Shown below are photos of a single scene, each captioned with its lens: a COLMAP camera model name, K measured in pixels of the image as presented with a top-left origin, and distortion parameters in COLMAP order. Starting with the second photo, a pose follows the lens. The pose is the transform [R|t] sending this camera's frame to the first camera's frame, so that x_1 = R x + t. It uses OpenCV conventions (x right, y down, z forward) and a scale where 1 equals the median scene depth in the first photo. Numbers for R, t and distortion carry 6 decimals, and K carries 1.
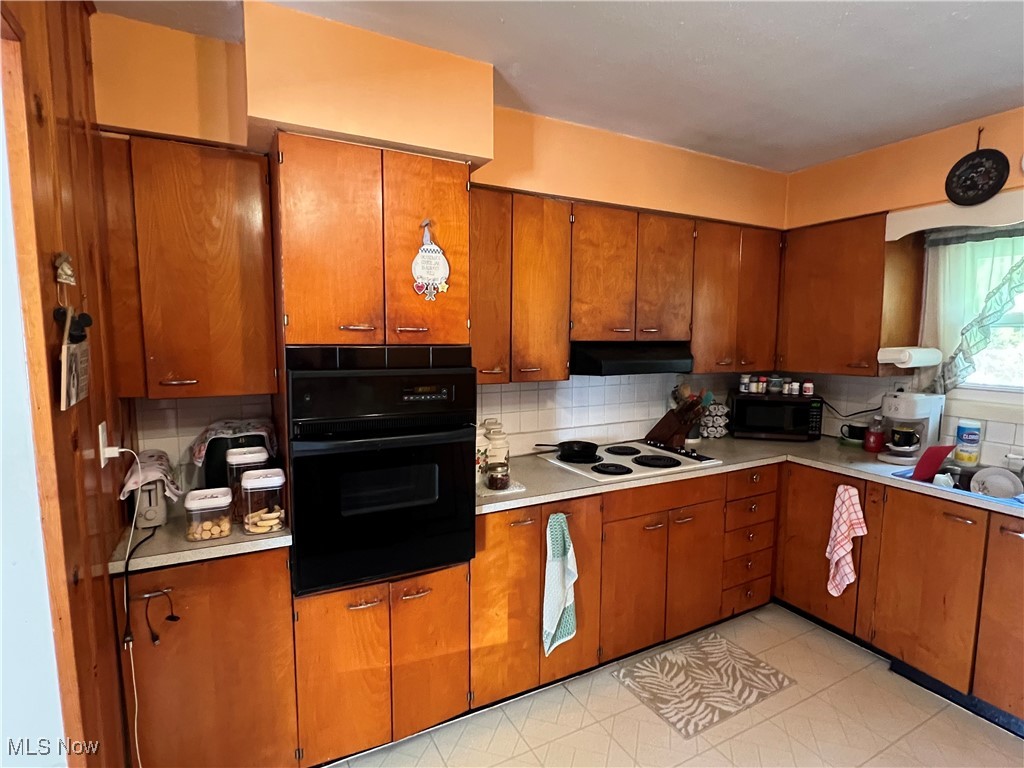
lens RADIAL K [[514.5, 0, 511.0], [0, 514.5, 387.4], [0, 0, 1]] dist [-0.000878, -0.000029]
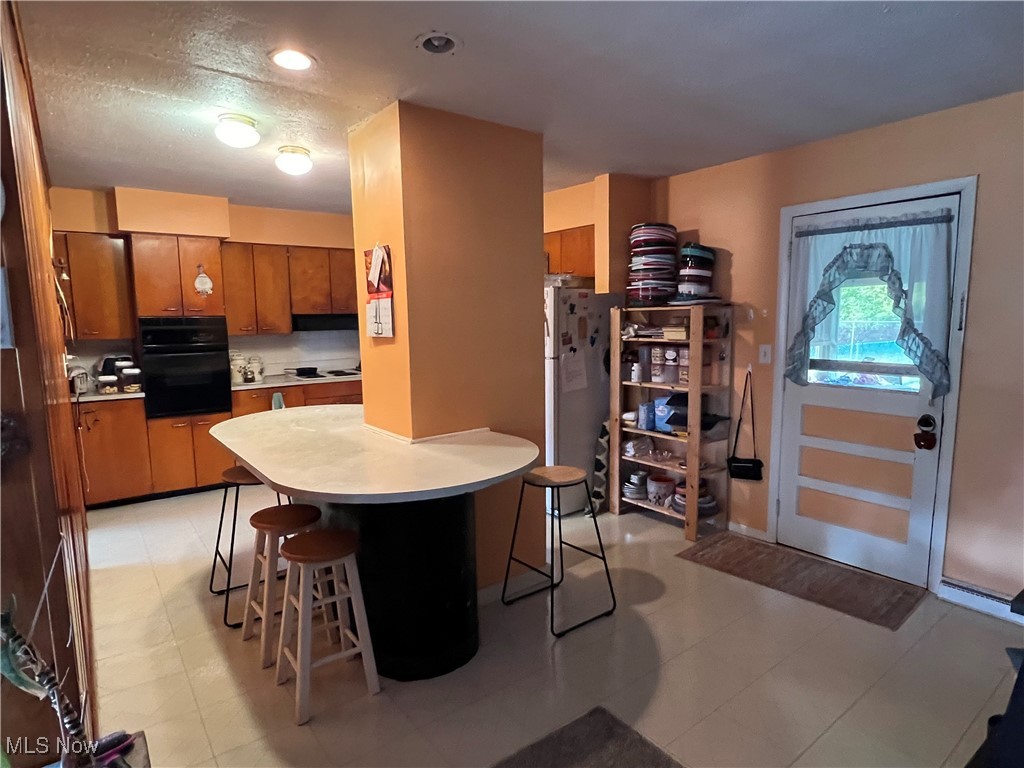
lens RADIAL K [[570.7, 0, 511.5], [0, 570.7, 384.5], [0, 0, 1]] dist [-0.000525, 0.000328]
pose [[0.988445, -0.026574, 0.149231, 0.904705], [0.021212, 0.999075, 0.037414, 0.174832], [-0.150087, -0.033817, 0.988094, -1.966067]]
